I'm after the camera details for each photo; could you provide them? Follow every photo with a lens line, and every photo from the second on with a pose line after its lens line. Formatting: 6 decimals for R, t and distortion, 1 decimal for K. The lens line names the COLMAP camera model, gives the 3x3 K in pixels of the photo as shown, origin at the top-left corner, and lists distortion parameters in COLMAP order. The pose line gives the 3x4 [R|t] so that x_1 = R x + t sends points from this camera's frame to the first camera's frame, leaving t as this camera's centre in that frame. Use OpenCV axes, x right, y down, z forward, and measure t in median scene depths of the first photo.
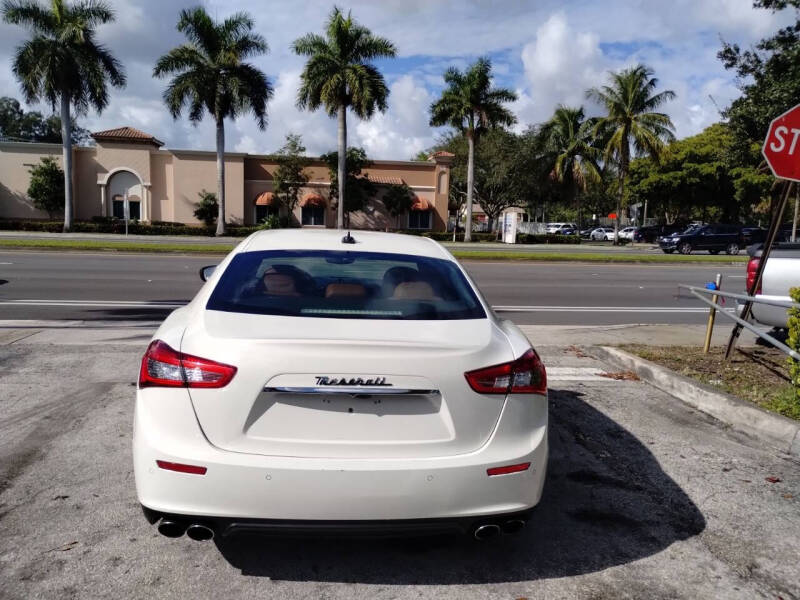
lens RADIAL K [[693.9, 0, 400.0], [0, 693.9, 300.0], [0, 0, 1]] dist [0.068590, -0.098873]
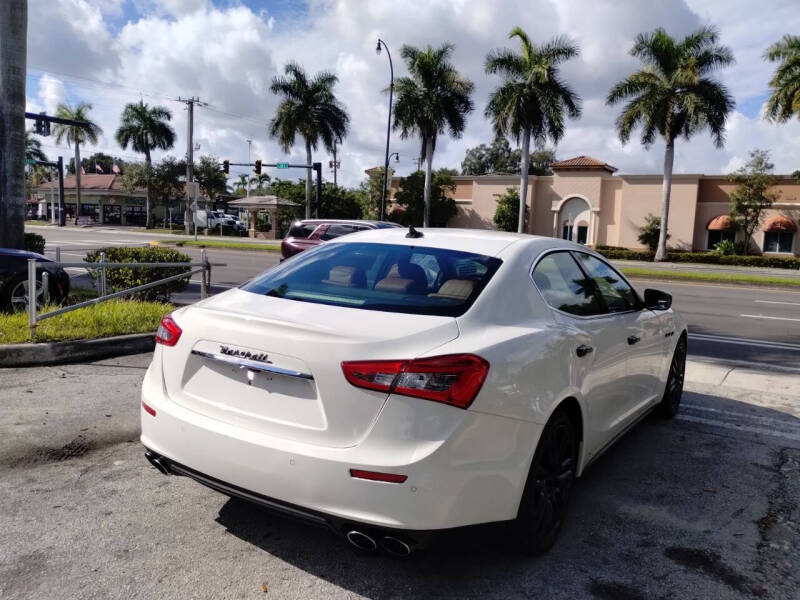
lens RADIAL K [[693.9, 0, 400.0], [0, 693.9, 300.0], [0, 0, 1]] dist [0.068590, -0.098873]
pose [[0.770413, 0.065119, -0.634211, 0.080734], [-0.091252, 0.995791, -0.008605, 0.002359], [0.630981, 0.064502, 0.773112, 0.033999]]
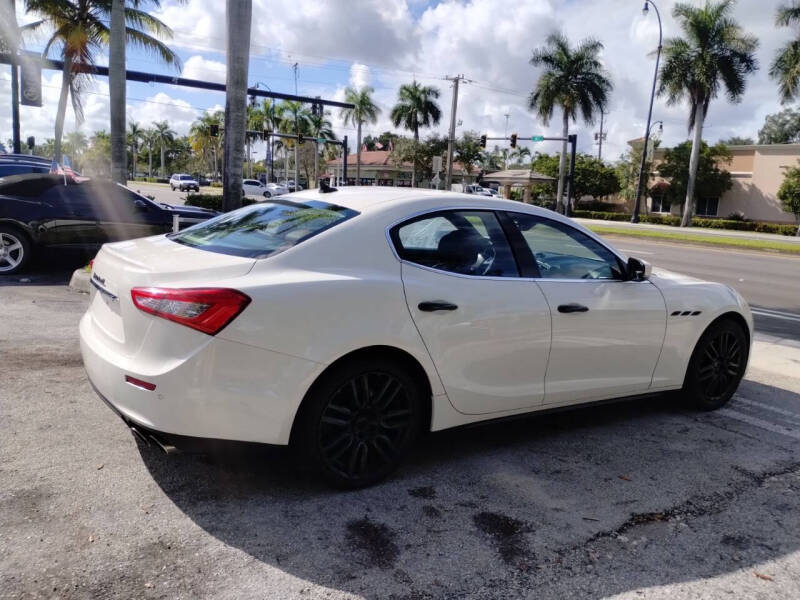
lens RADIAL K [[693.9, 0, 400.0], [0, 693.9, 300.0], [0, 0, 1]] dist [0.068590, -0.098873]
pose [[0.436908, 0.133011, -0.889618, 0.139021], [-0.147097, 0.986258, 0.075218, -0.002502], [0.887397, 0.097997, 0.450470, 0.093436]]
